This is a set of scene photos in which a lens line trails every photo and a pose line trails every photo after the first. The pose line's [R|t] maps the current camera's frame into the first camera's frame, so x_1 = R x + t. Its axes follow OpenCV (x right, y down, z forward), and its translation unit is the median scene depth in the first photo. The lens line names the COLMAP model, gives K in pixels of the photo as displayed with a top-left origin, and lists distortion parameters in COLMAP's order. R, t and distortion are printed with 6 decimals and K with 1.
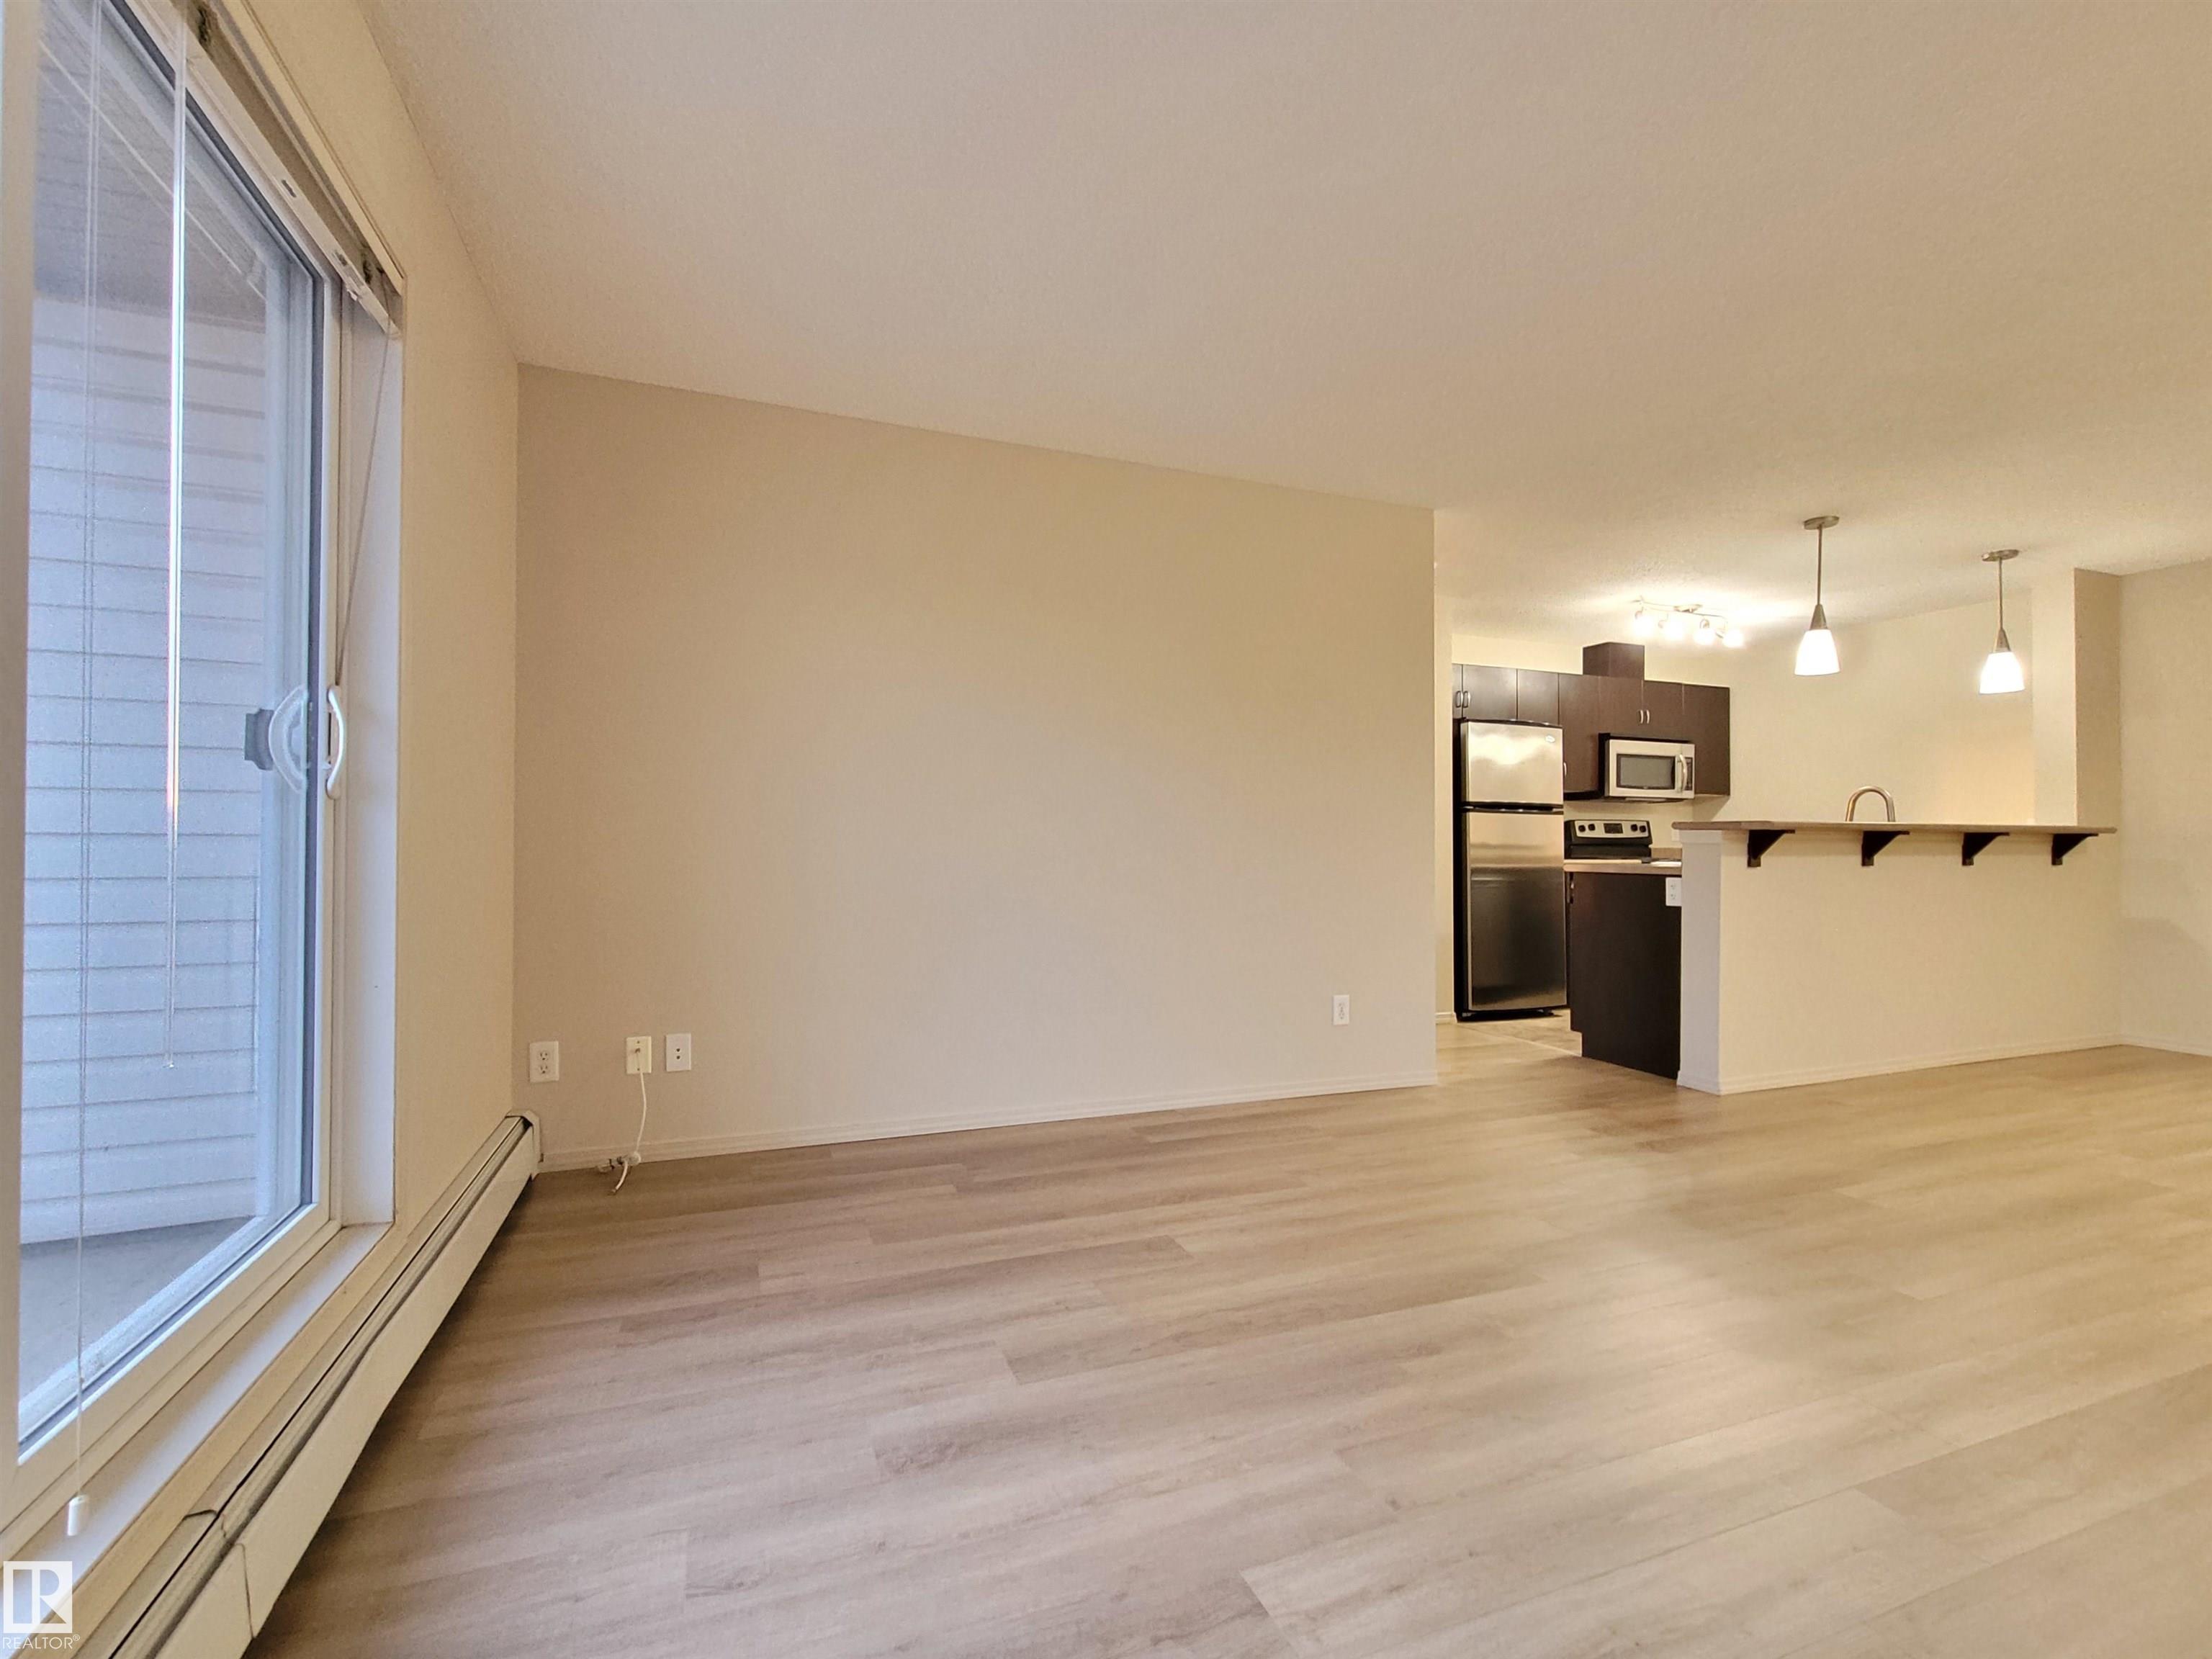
lens RADIAL K [[981.7, 0, 1116.2], [0, 981.7, 837.5], [0, 0, 1]] dist [0.000211, -0.000522]
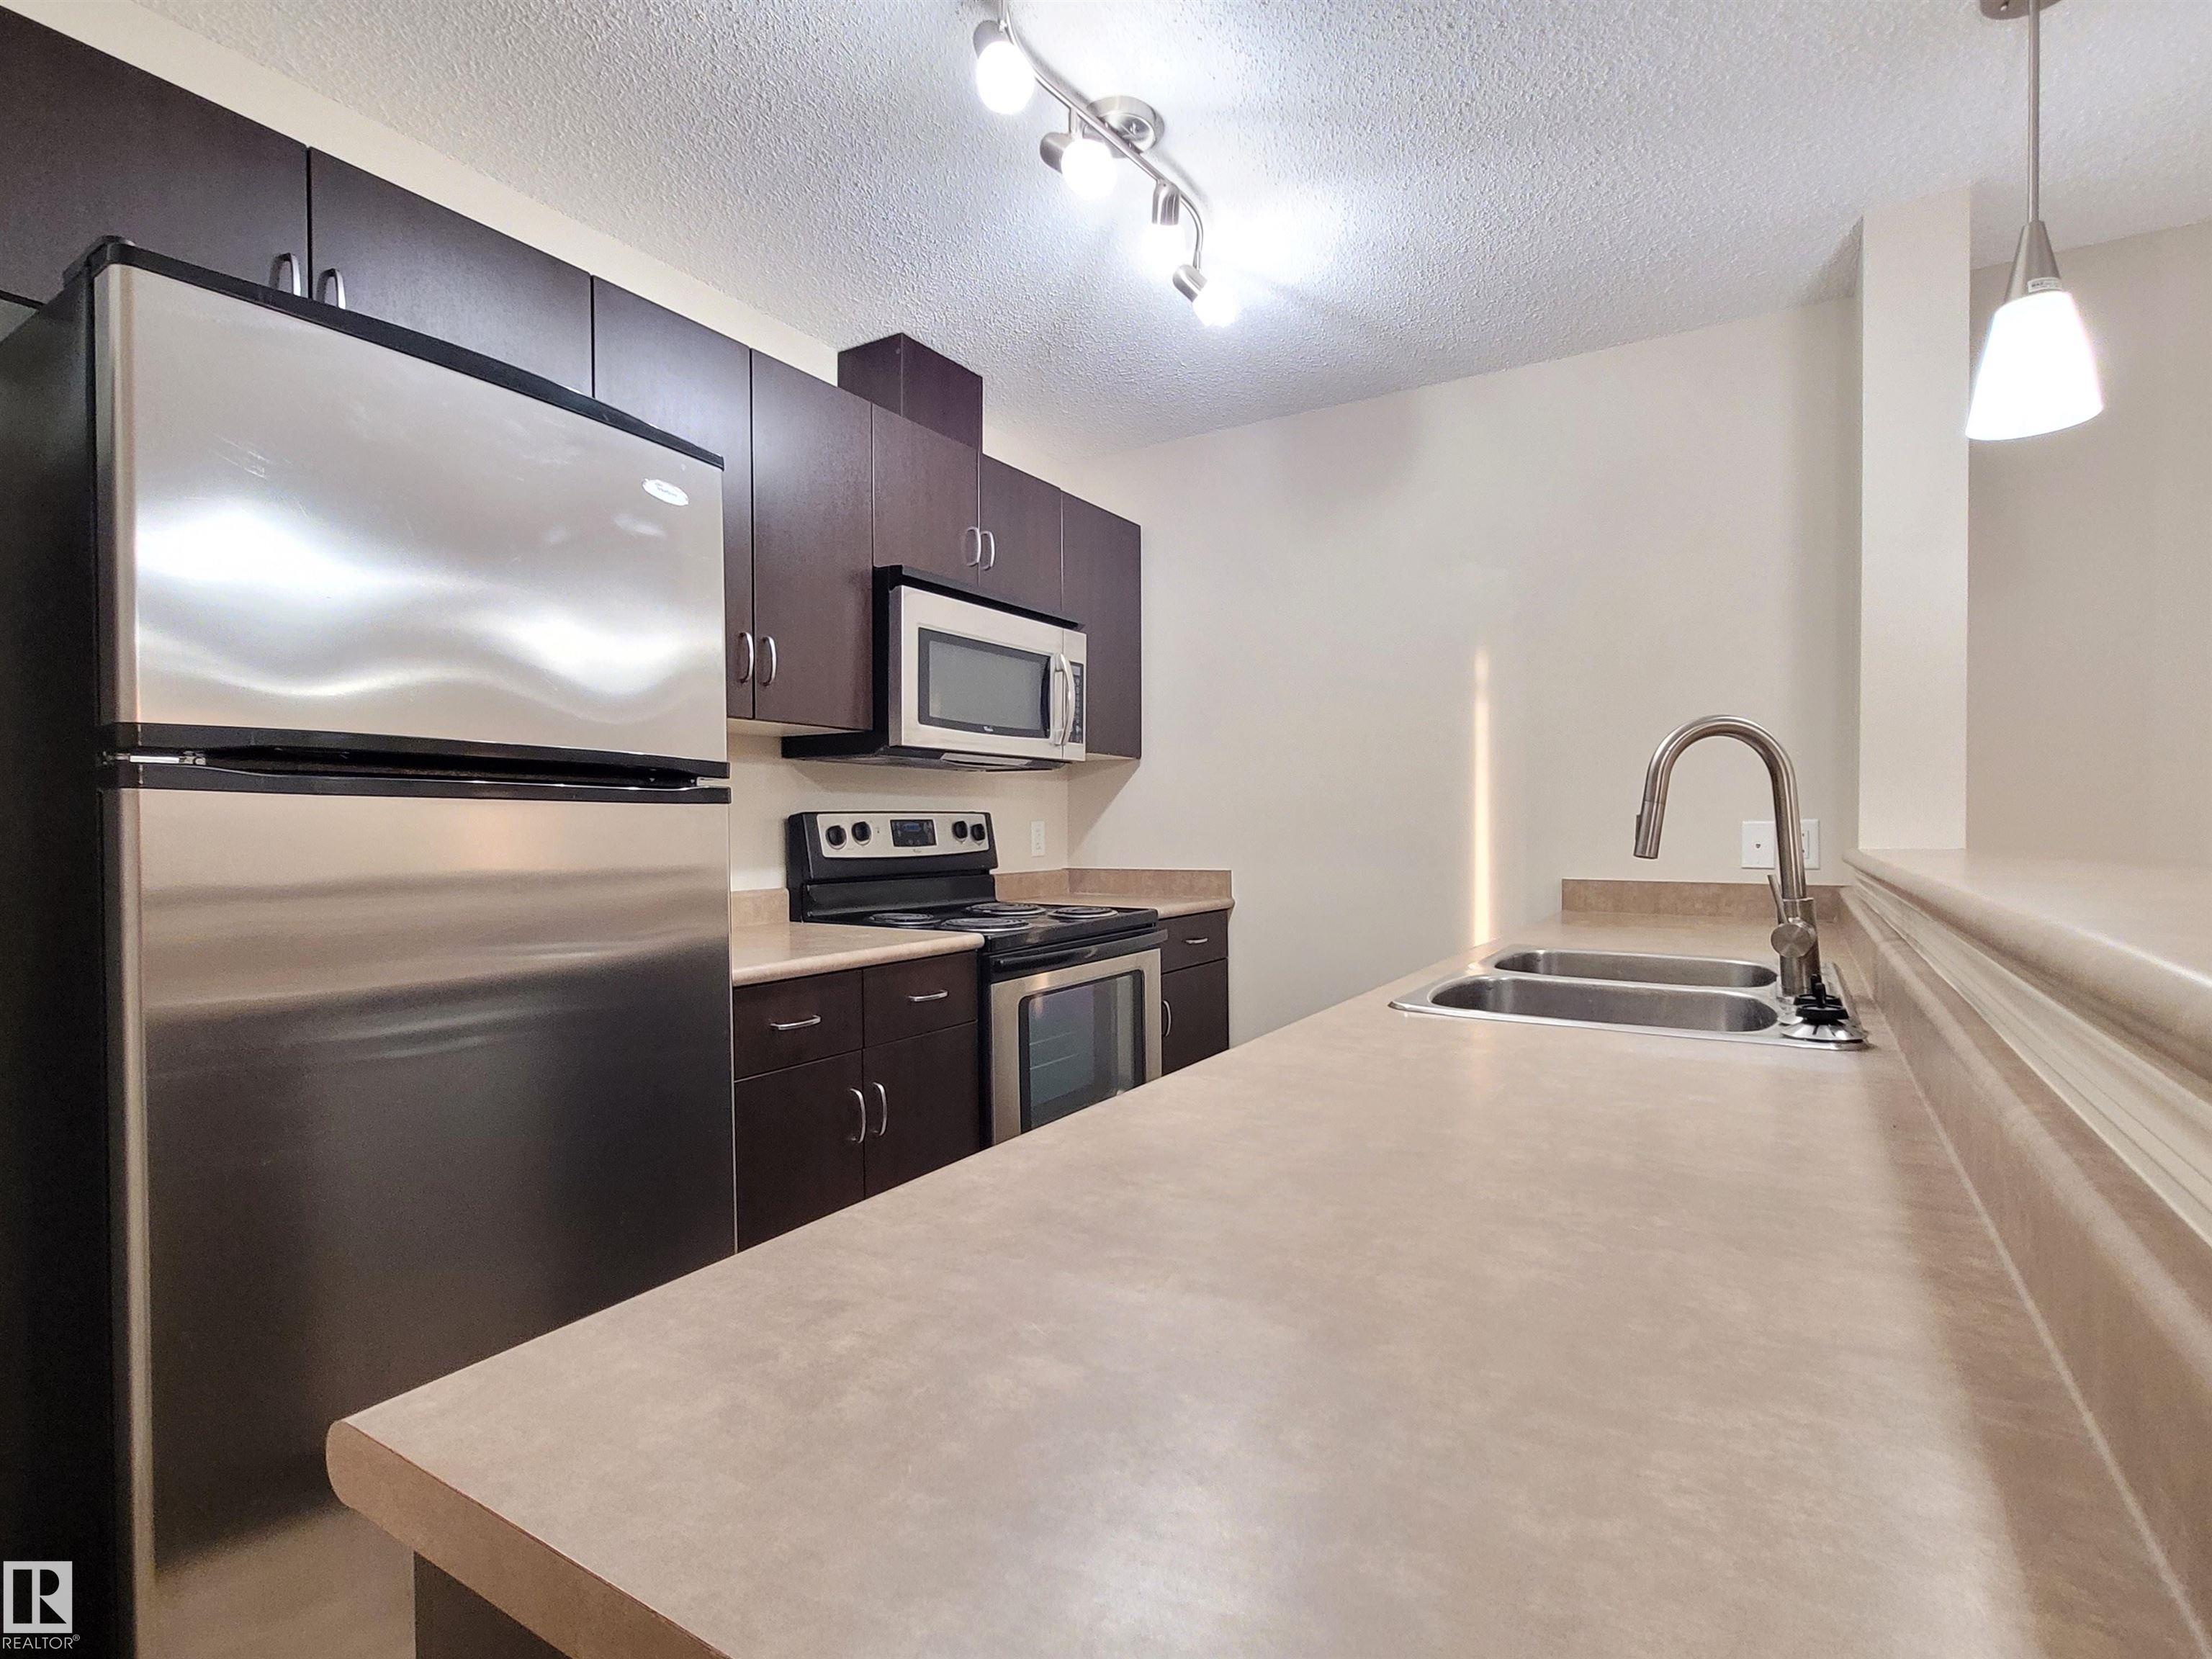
lens RADIAL K [[1080.3, 0, 1110.6], [0, 1080.3, 843.2], [0, 0, 1]] dist [0.002270, -0.000538]
pose [[0.802040, -0.016019, 0.597056, 0.441858], [-0.001003, 0.999603, 0.028166, -0.024856], [-0.597270, -0.023189, 0.801705, 0.859912]]
